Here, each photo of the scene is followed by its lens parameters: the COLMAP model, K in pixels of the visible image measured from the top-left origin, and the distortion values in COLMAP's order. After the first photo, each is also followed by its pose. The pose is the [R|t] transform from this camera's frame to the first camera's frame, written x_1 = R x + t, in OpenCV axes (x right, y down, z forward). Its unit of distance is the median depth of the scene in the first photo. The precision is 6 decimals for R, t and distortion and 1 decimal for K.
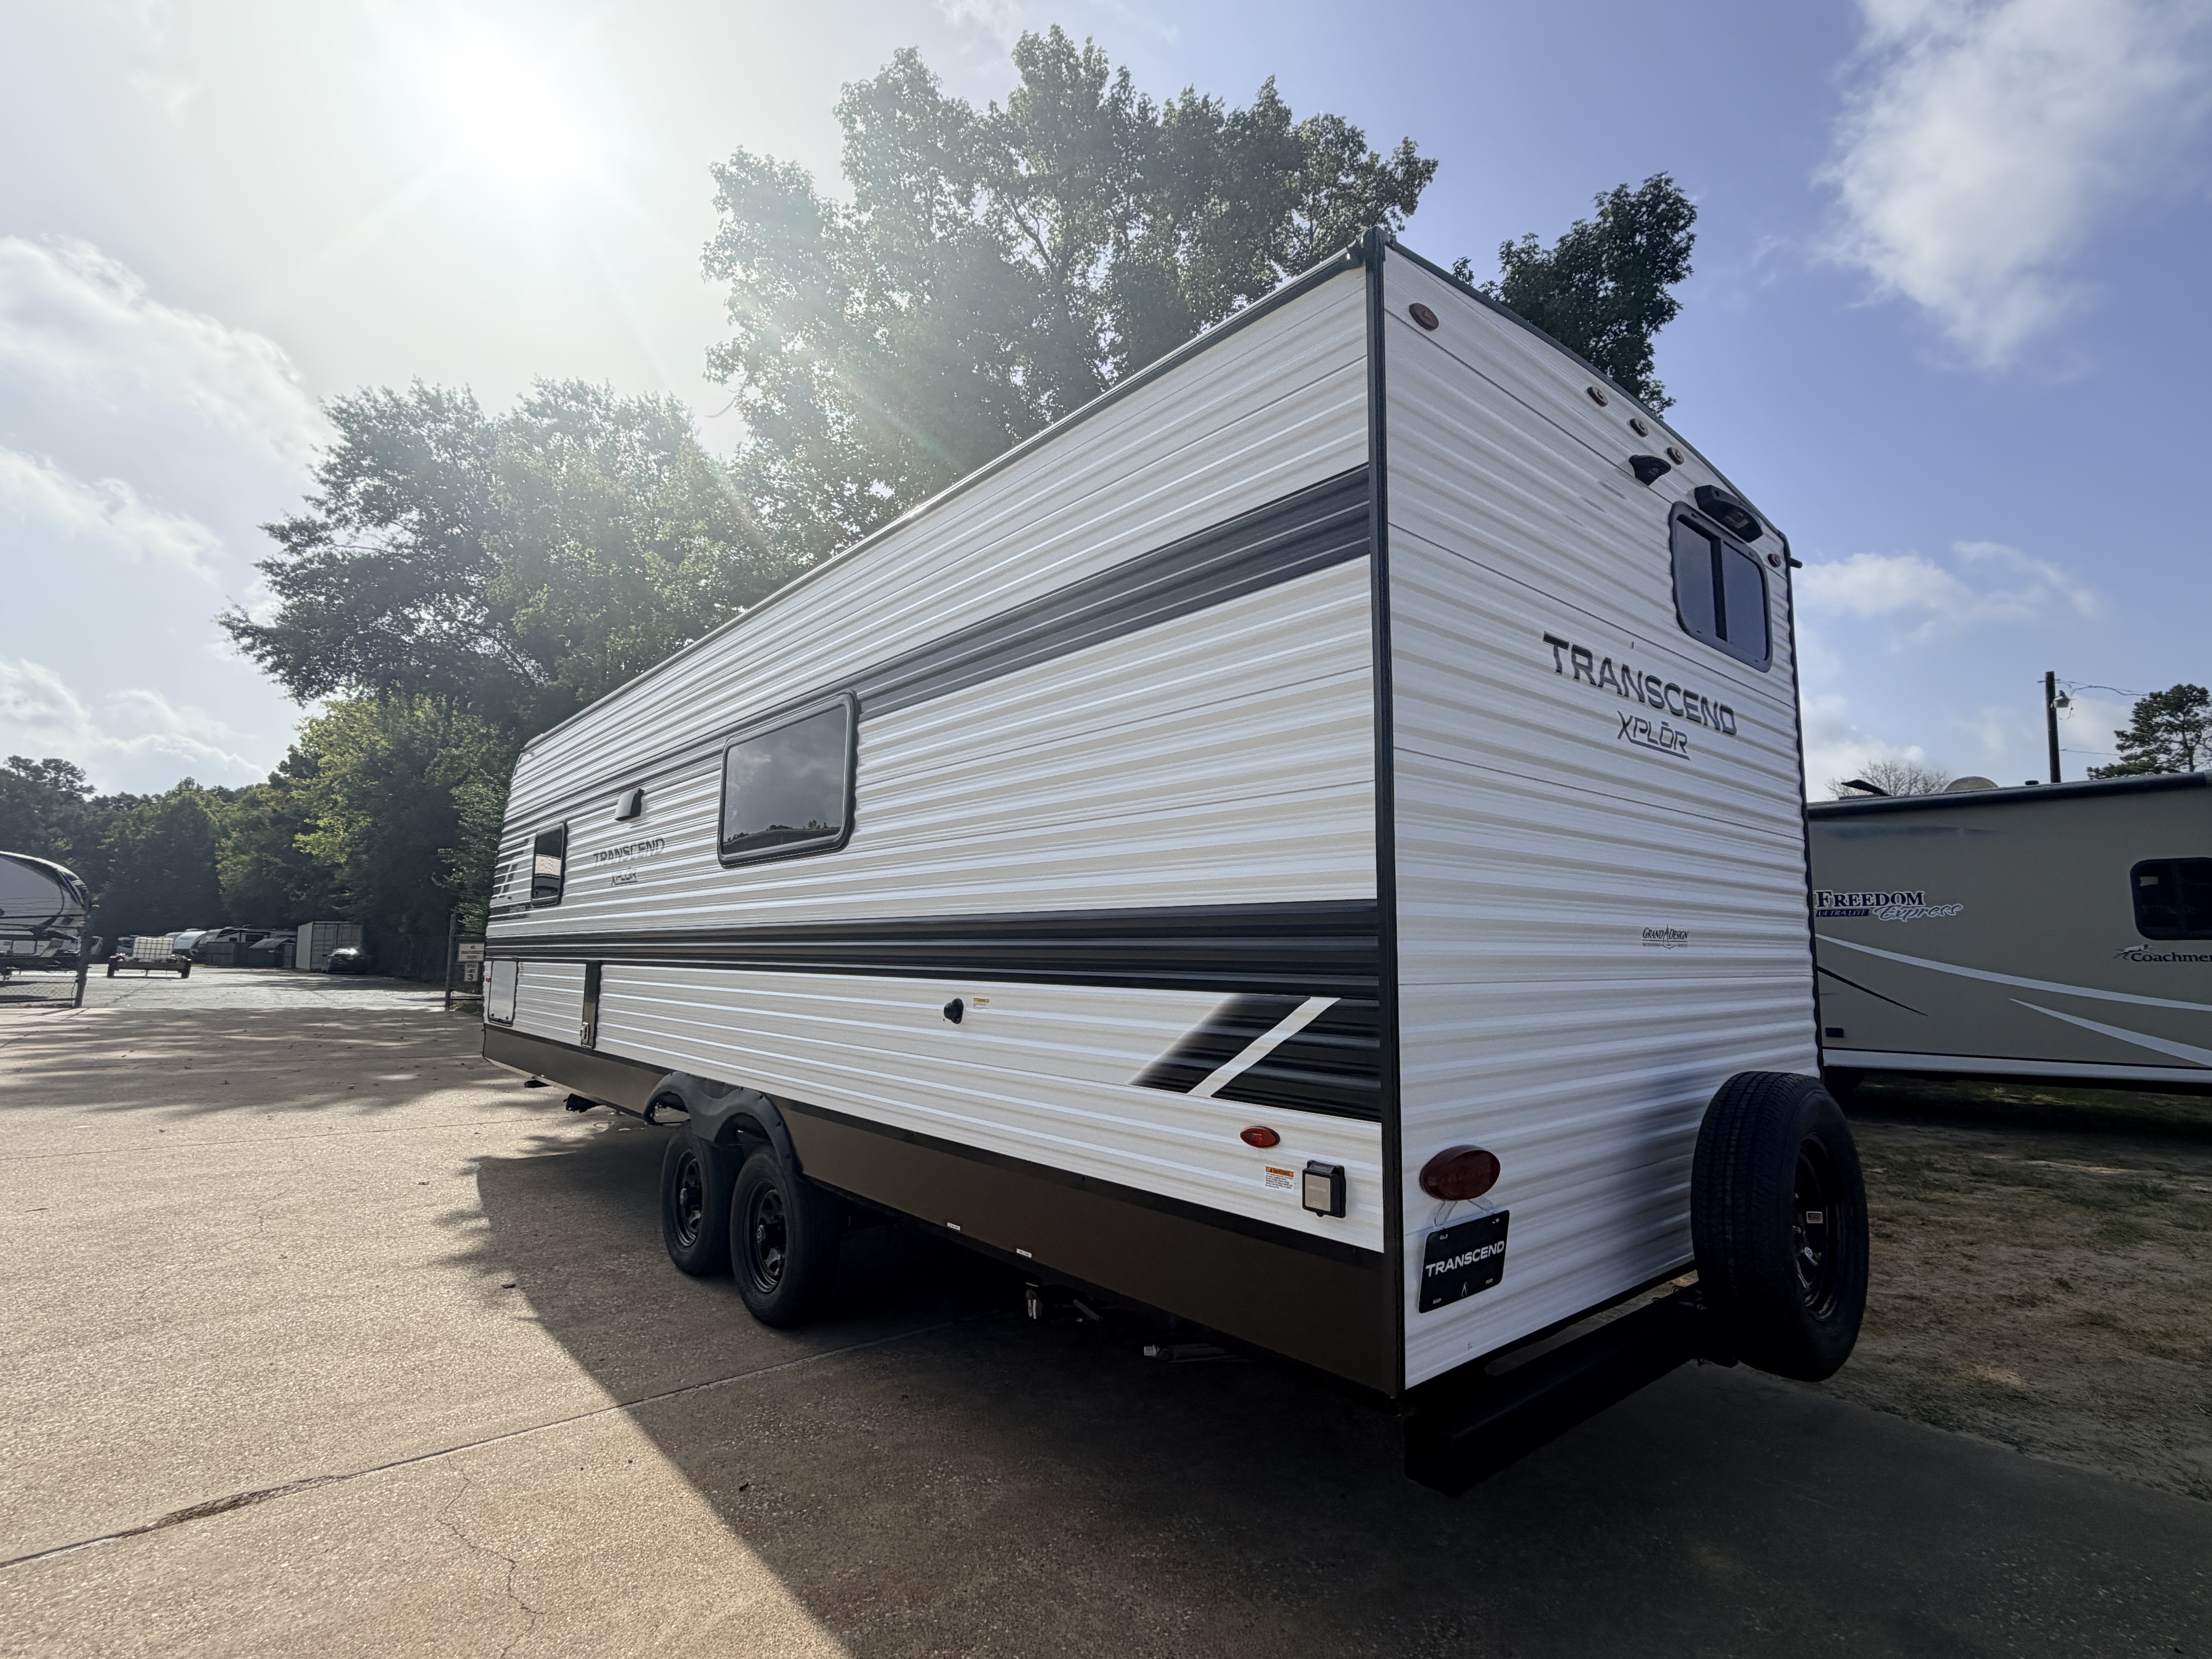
lens RADIAL K [[1057.7, 0, 1101.0], [0, 1057.7, 822.4], [0, 0, 1]] dist [0.000417, 0.000214]
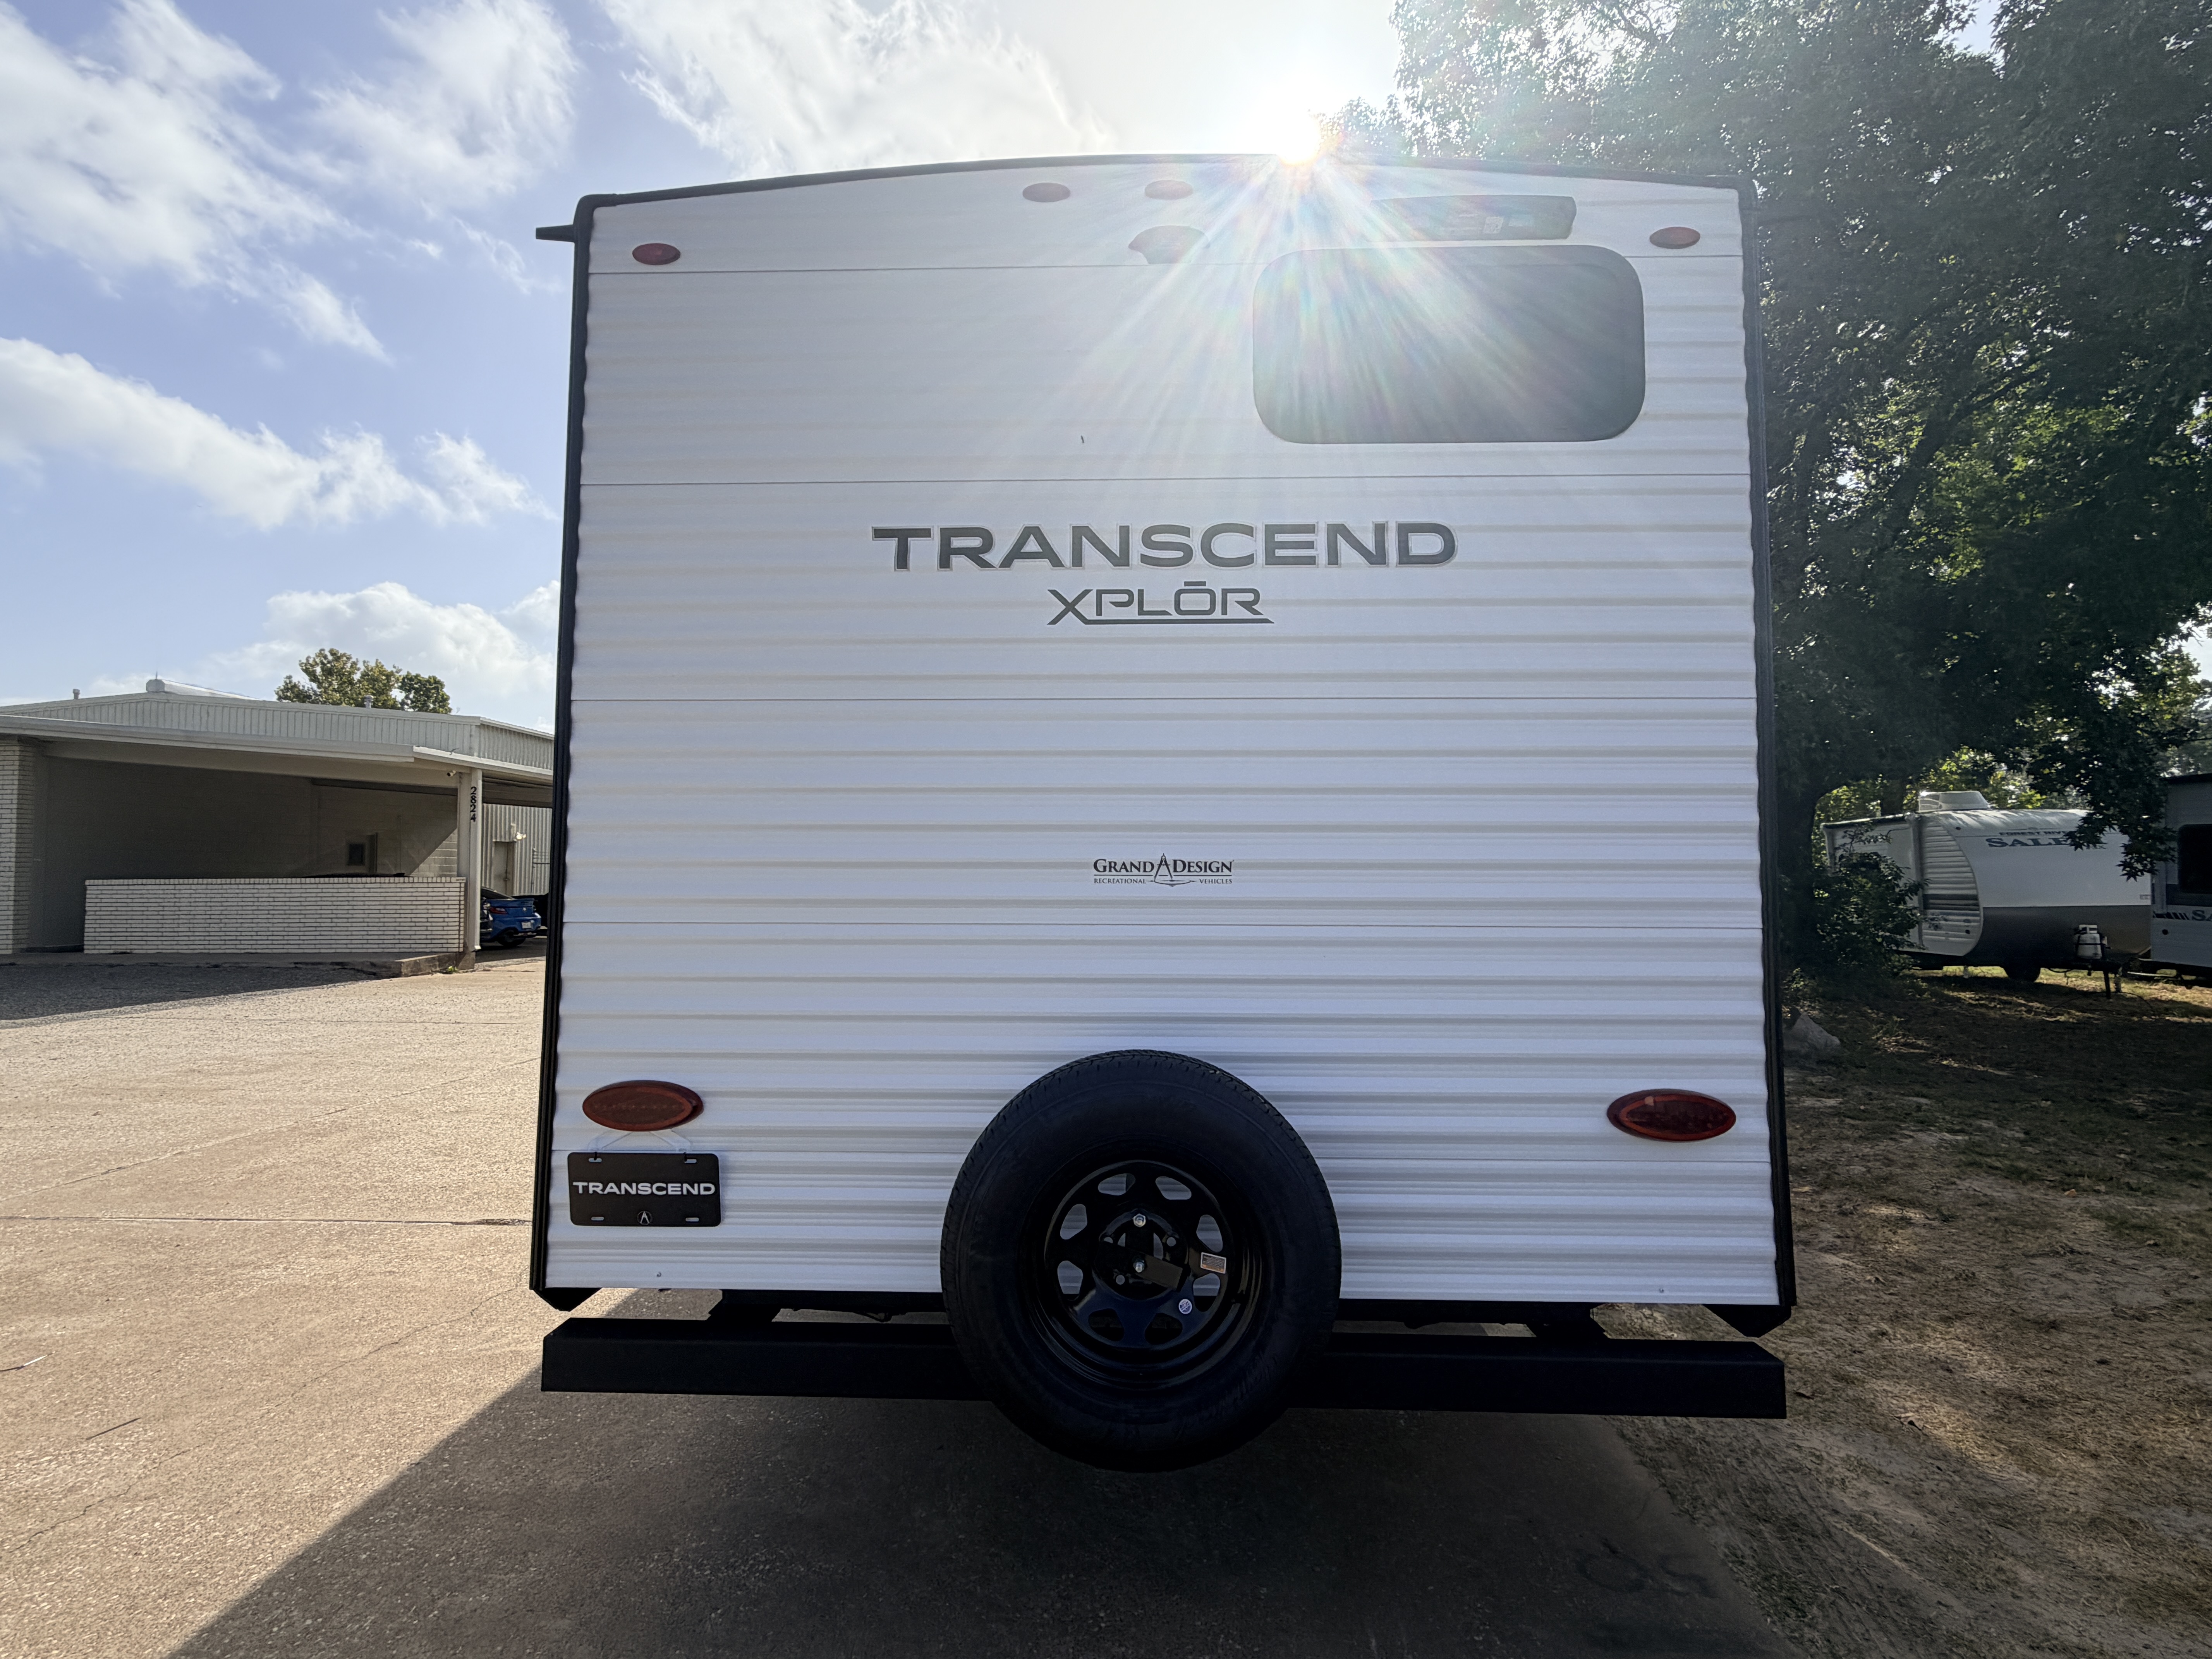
lens RADIAL K [[1057.7, 0, 1101.0], [0, 1057.7, 822.4], [0, 0, 1]] dist [0.000417, 0.000214]
pose [[0.738783, -0.053191, -0.671841, 0.975605], [0.085855, 0.996186, 0.015539, 0.056664], [0.668452, -0.069161, 0.740533, 0.395768]]
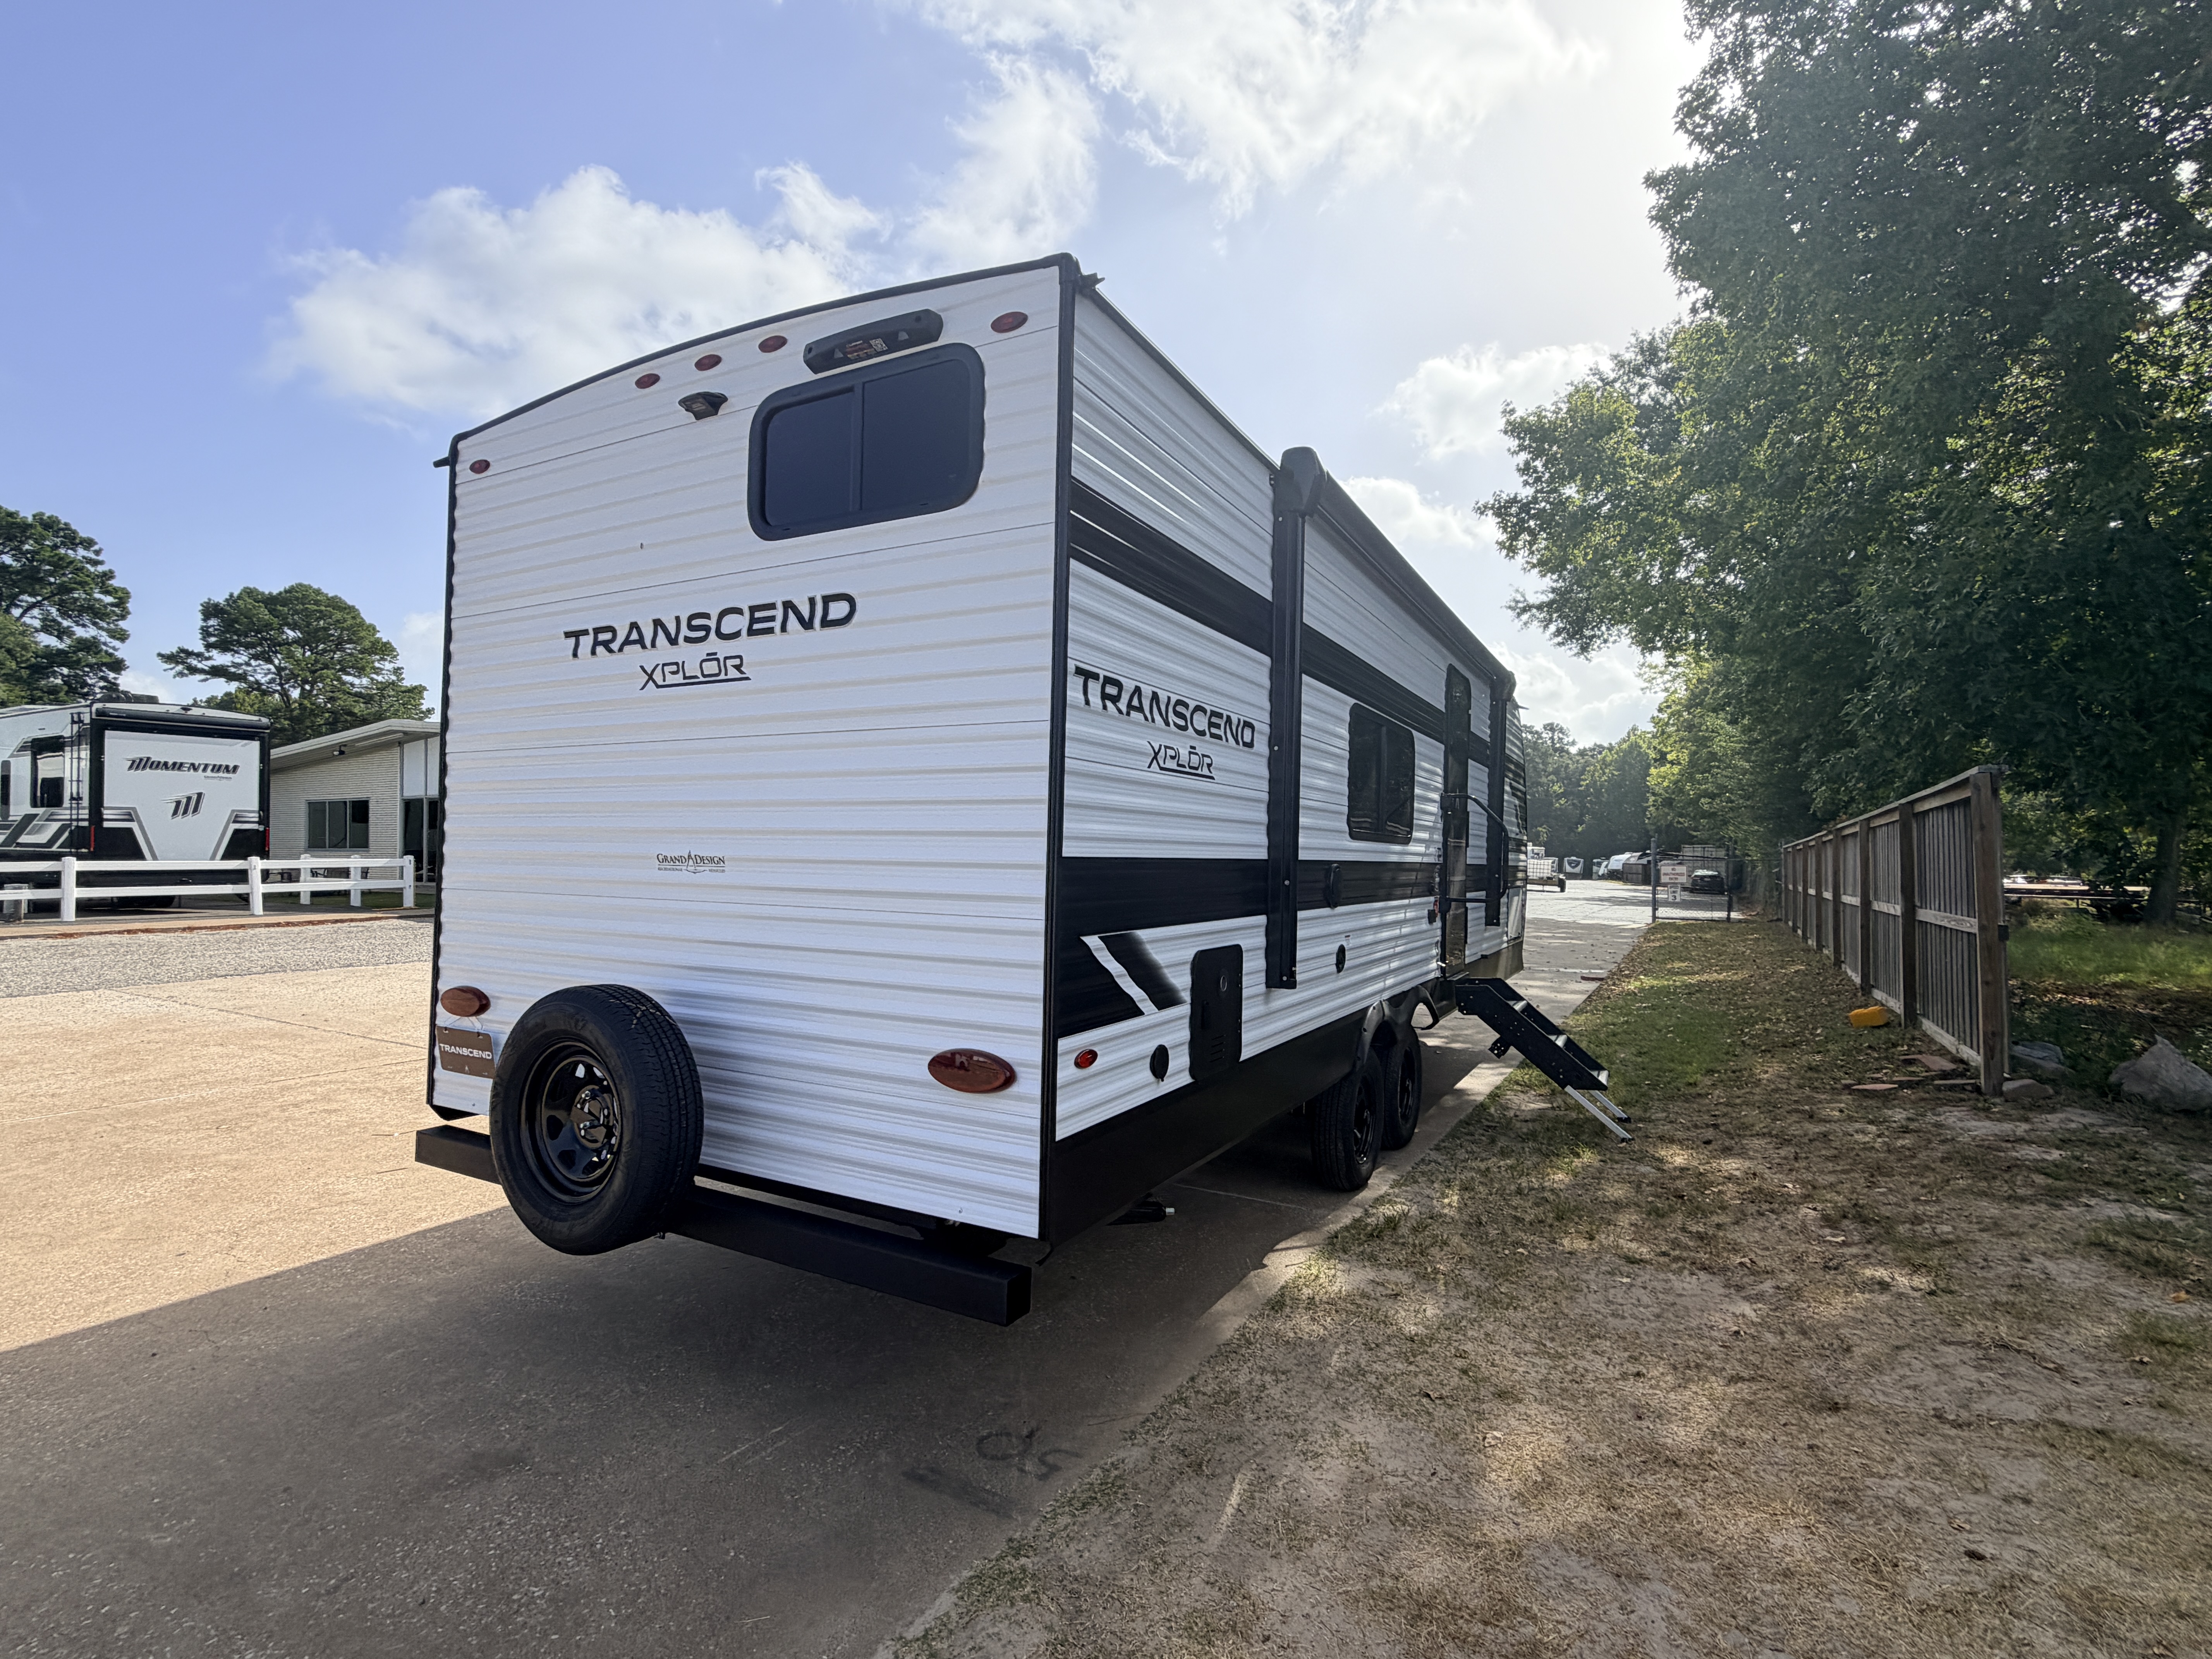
lens RADIAL K [[1057.7, 0, 1101.0], [0, 1057.7, 822.4], [0, 0, 1]] dist [0.000417, 0.000214]
pose [[0.352332, -0.032530, -0.935310, 1.615736], [0.100991, 0.994881, 0.003441, 0.102879], [0.930410, -0.095670, 0.353813, 0.974405]]
